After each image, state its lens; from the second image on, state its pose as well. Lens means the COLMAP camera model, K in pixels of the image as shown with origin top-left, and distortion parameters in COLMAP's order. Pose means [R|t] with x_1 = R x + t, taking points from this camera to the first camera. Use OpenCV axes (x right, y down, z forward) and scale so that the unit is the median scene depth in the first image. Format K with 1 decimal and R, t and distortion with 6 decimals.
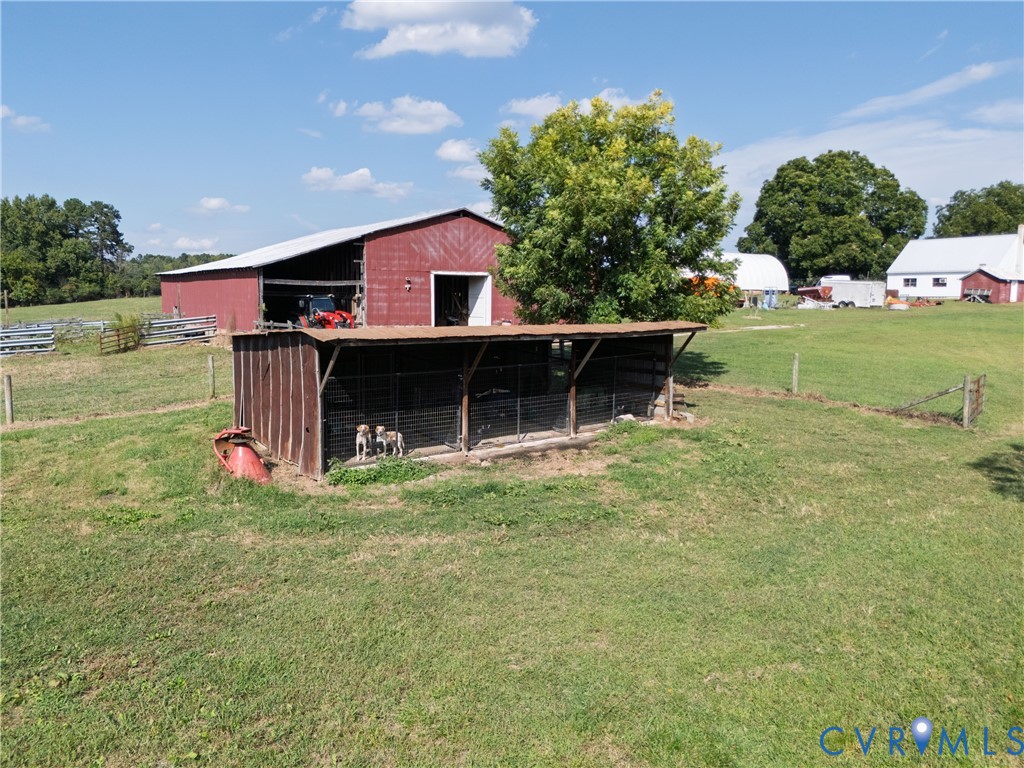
lens RADIAL K [[733.8, 0, 510.3], [0, 733.8, 380.4], [0, 0, 1]] dist [0.083310, -0.066266]
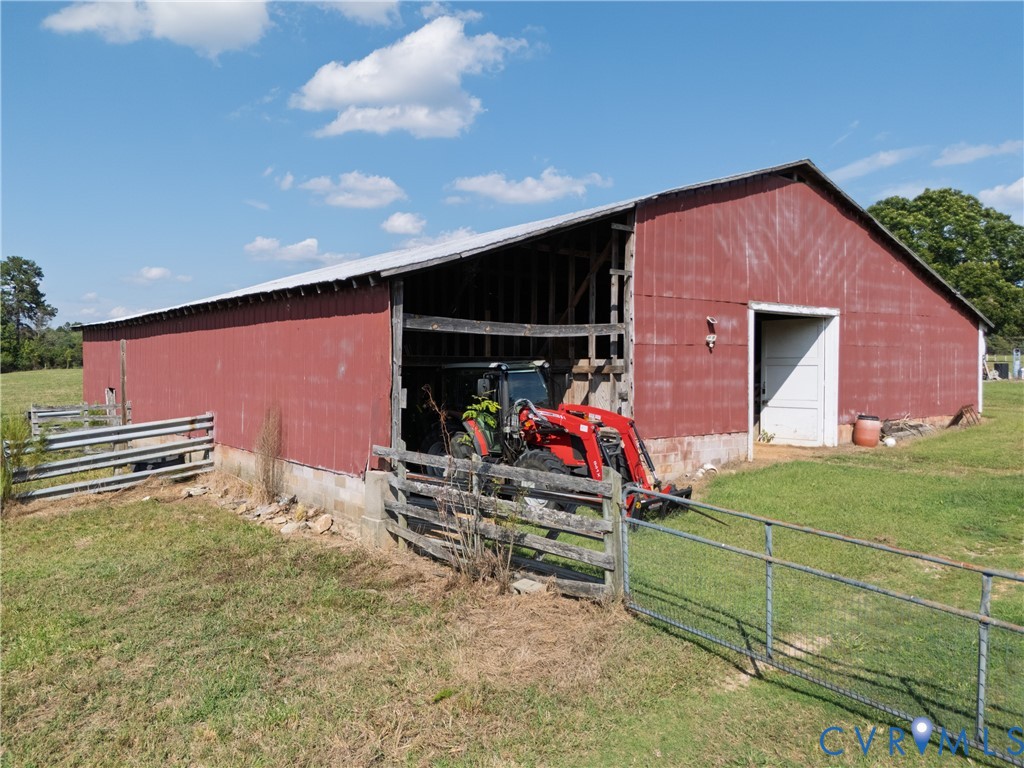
lens RADIAL K [[727.6, 0, 510.3], [0, 727.6, 362.9], [0, 0, 1]] dist [0.061134, 0.050913]
pose [[0.997136, -0.006745, 0.075329, -0.264749], [0.015261, 0.993472, -0.113047, -0.067993], [-0.074074, 0.113873, 0.990730, 0.586029]]
